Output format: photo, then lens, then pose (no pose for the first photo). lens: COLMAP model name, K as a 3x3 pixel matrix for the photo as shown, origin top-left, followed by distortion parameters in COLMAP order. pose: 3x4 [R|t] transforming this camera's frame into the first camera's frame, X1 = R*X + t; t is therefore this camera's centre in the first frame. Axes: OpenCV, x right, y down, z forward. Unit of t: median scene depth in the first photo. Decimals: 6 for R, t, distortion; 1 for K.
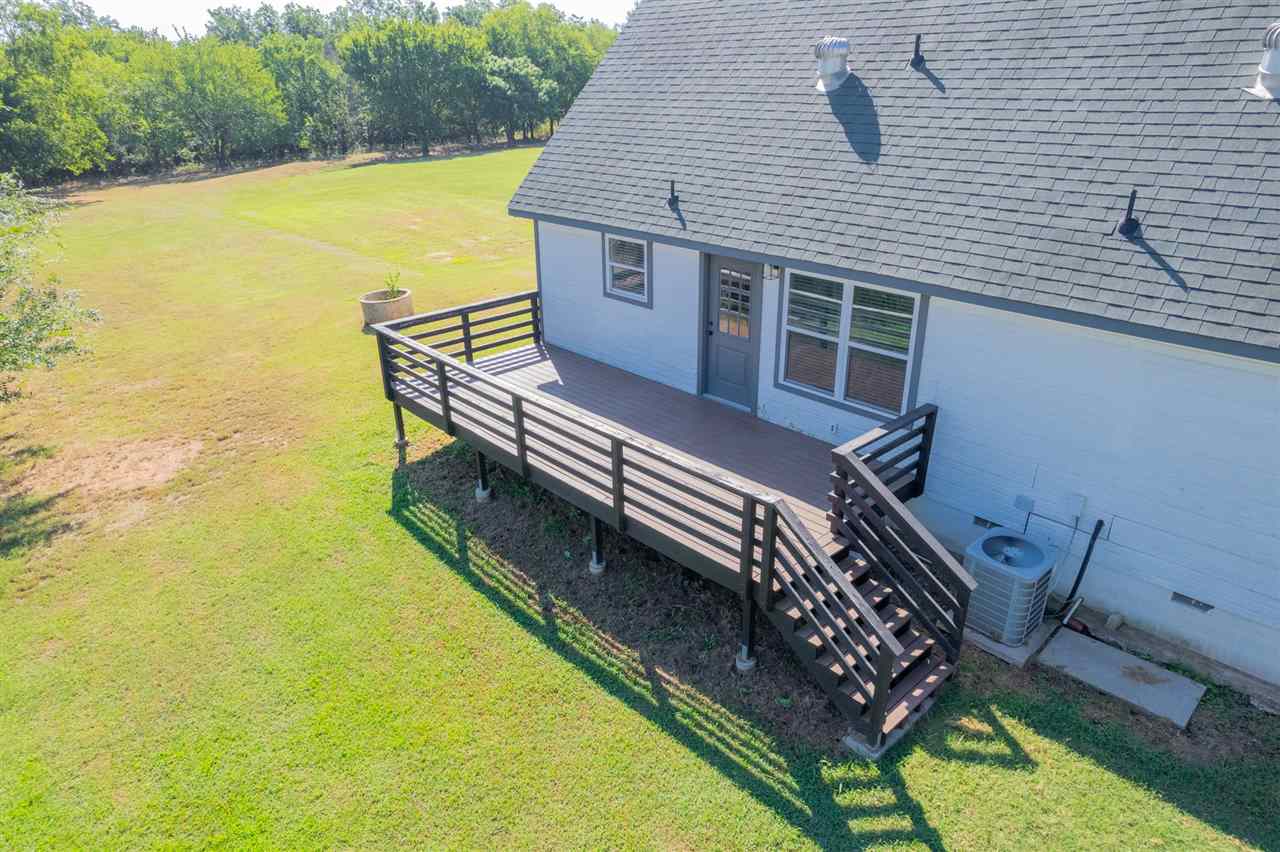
lens RADIAL K [[790.1, 0, 644.8], [0, 790.1, 417.3], [0, 0, 1]] dist [-0.024134, 0.003335]
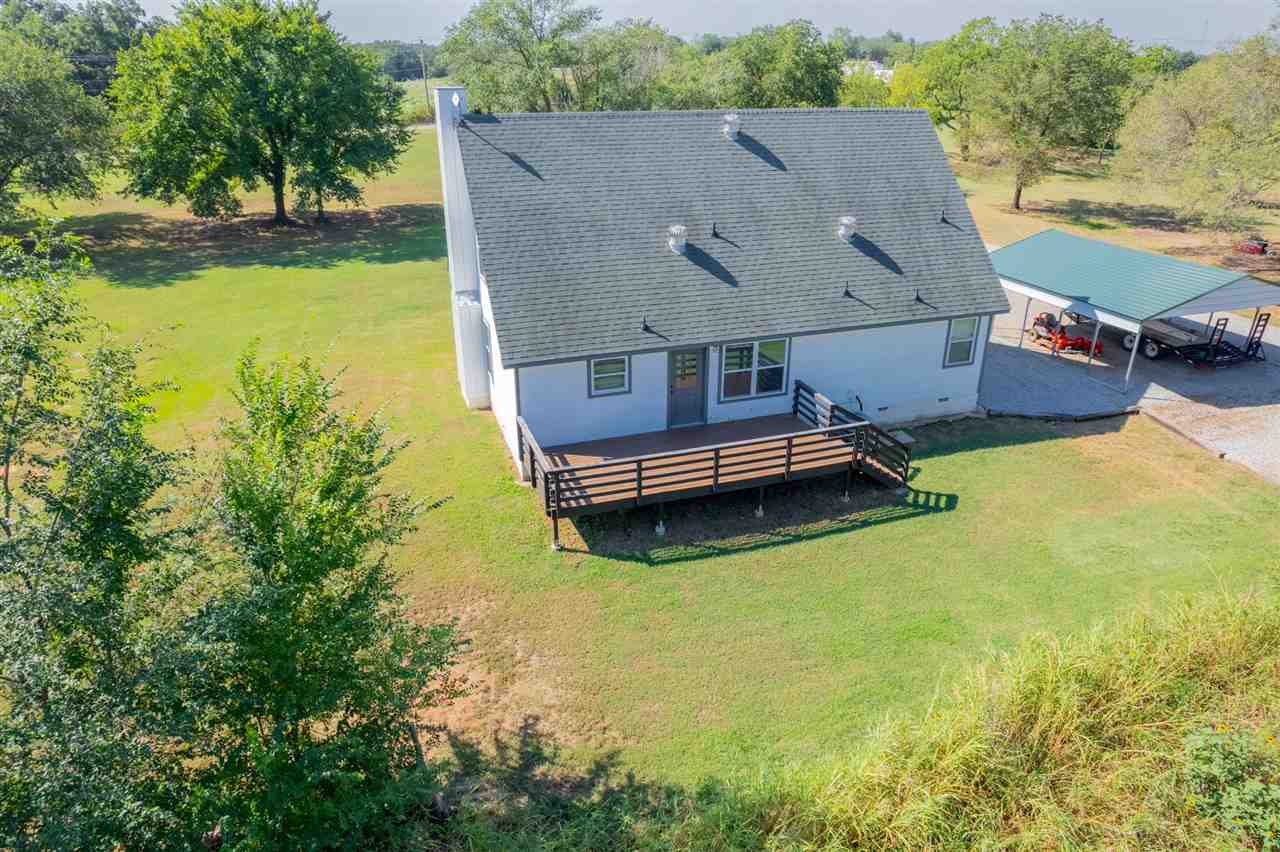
lens RADIAL K [[790.1, 0, 643.8], [0, 790.1, 430.3], [0, 0, 1]] dist [-0.024134, 0.003335]
pose [[0.449287, -0.389062, 0.804221, -1.570556], [0.355282, 0.903759, 0.238733, -0.530945], [-0.819705, 0.178466, 0.544274, 0.109777]]
